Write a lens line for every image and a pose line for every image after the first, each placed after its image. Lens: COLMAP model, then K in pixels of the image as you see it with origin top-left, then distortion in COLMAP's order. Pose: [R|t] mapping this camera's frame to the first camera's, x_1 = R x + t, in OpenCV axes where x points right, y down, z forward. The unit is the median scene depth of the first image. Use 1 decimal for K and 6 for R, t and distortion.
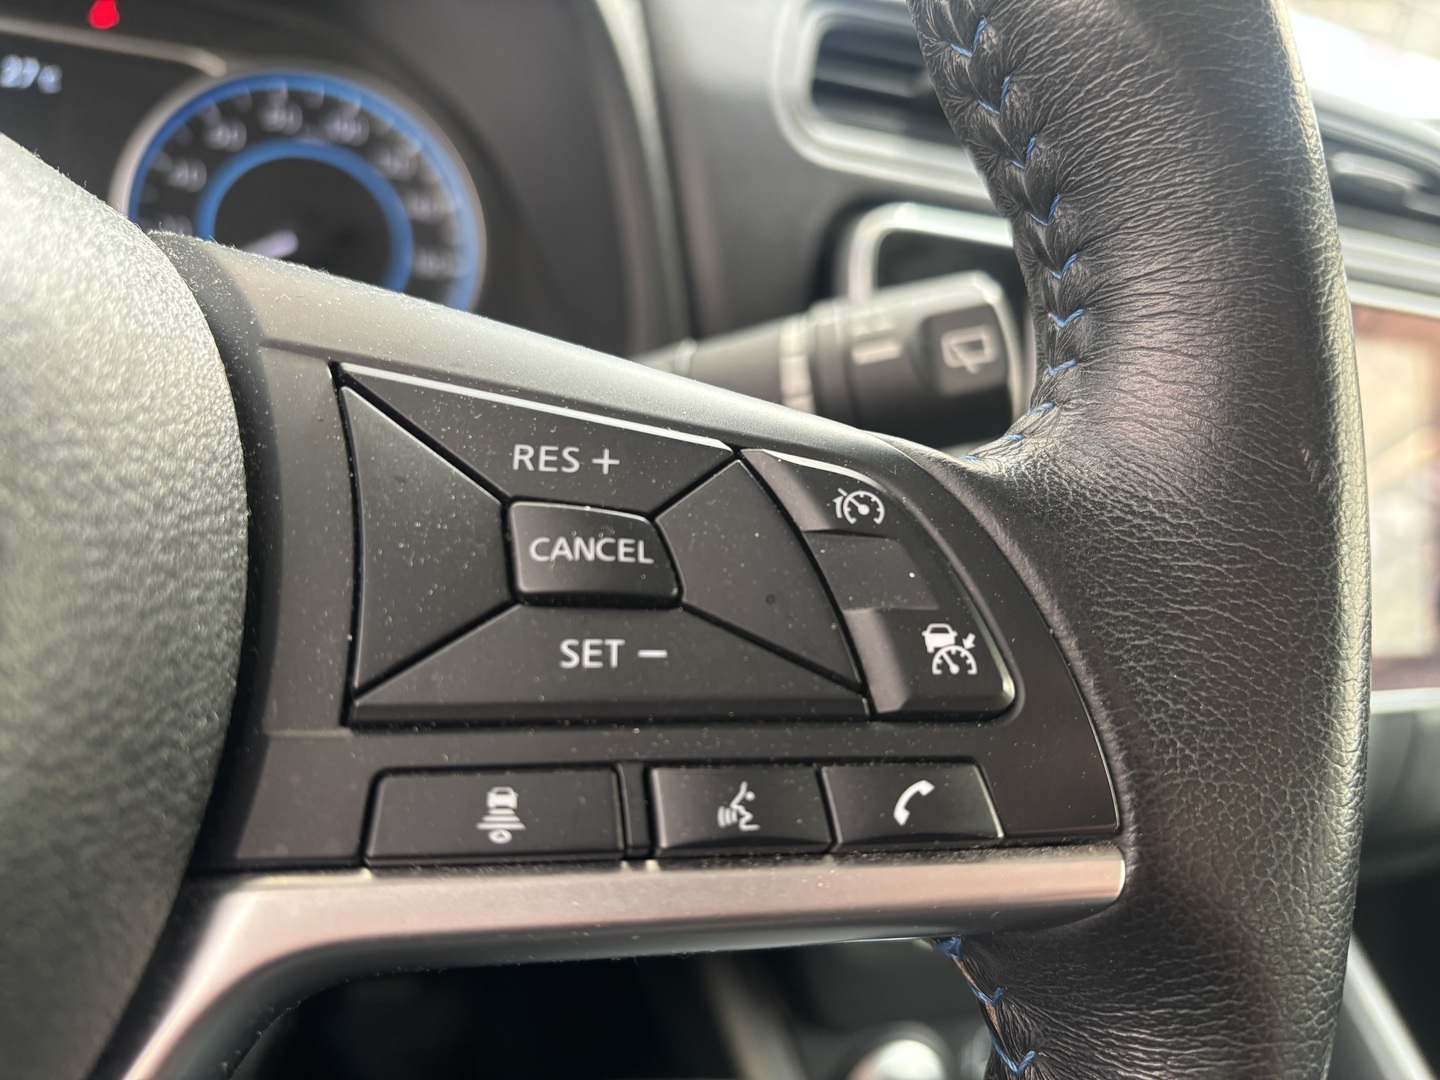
lens RADIAL K [[1077.2, 0, 720.0], [0, 1077.2, 540.0], [0, 0, 1]] dist [0.005753, 0.002258]
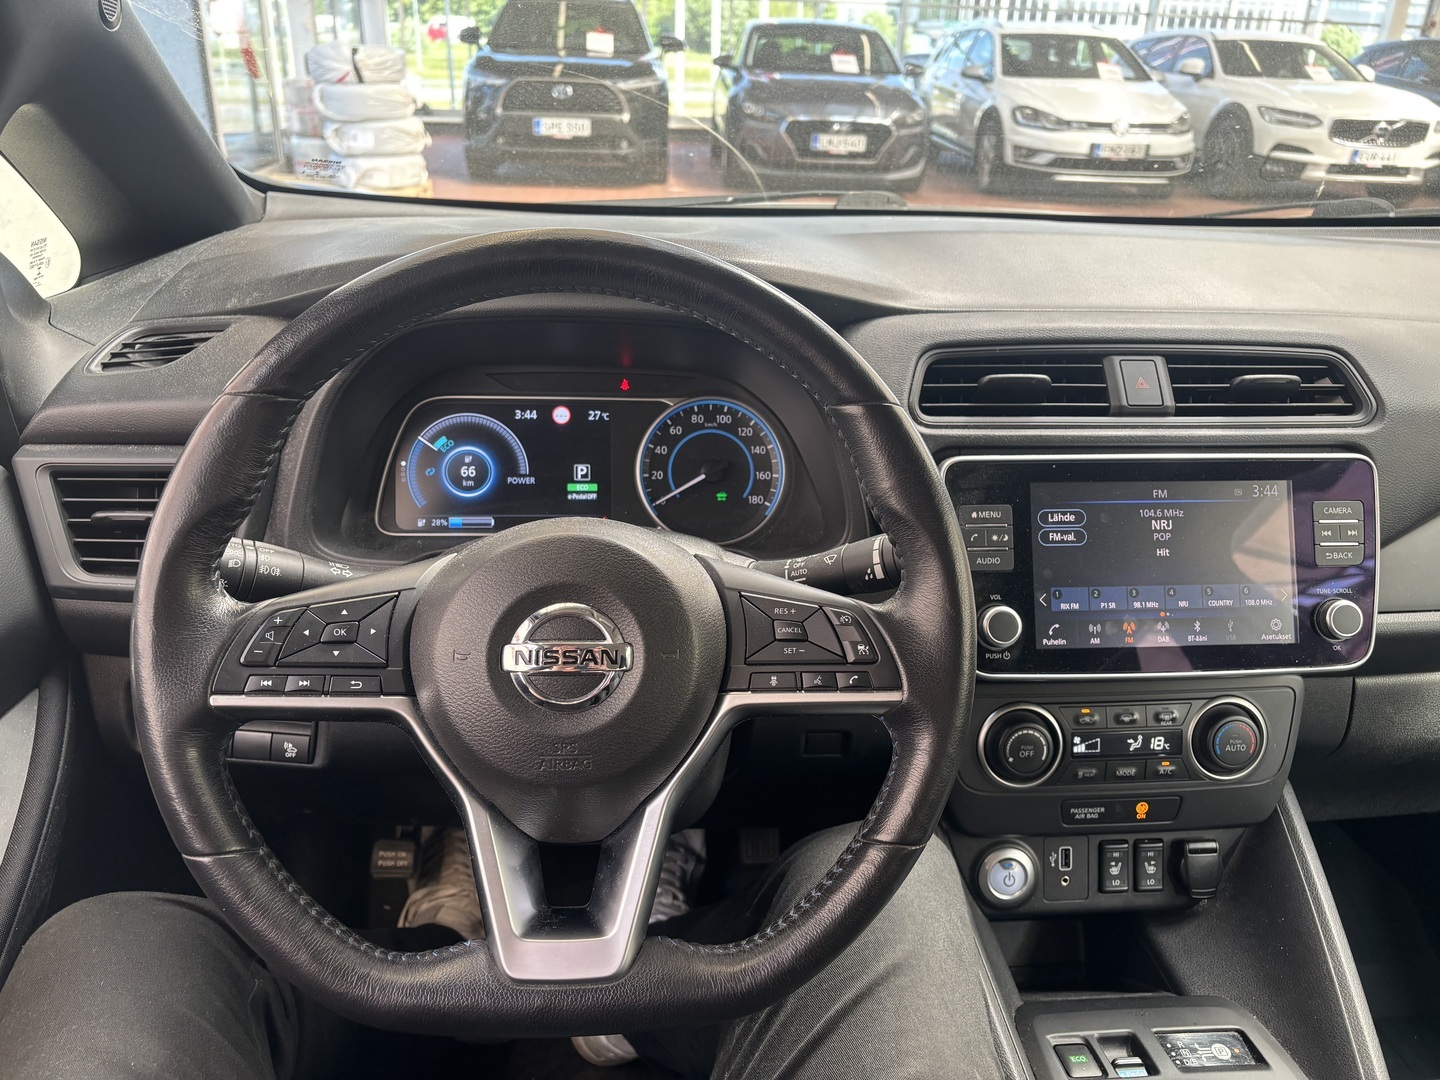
lens RADIAL K [[1077.2, 0, 720.0], [0, 1077.2, 540.0], [0, 0, 1]] dist [0.005753, 0.002258]
pose [[0.947237, -0.042634, -0.317686, 1.147646], [0.040125, 0.999090, -0.014440, -0.339782], [0.318013, 0.000931, 0.948086, -3.745791]]
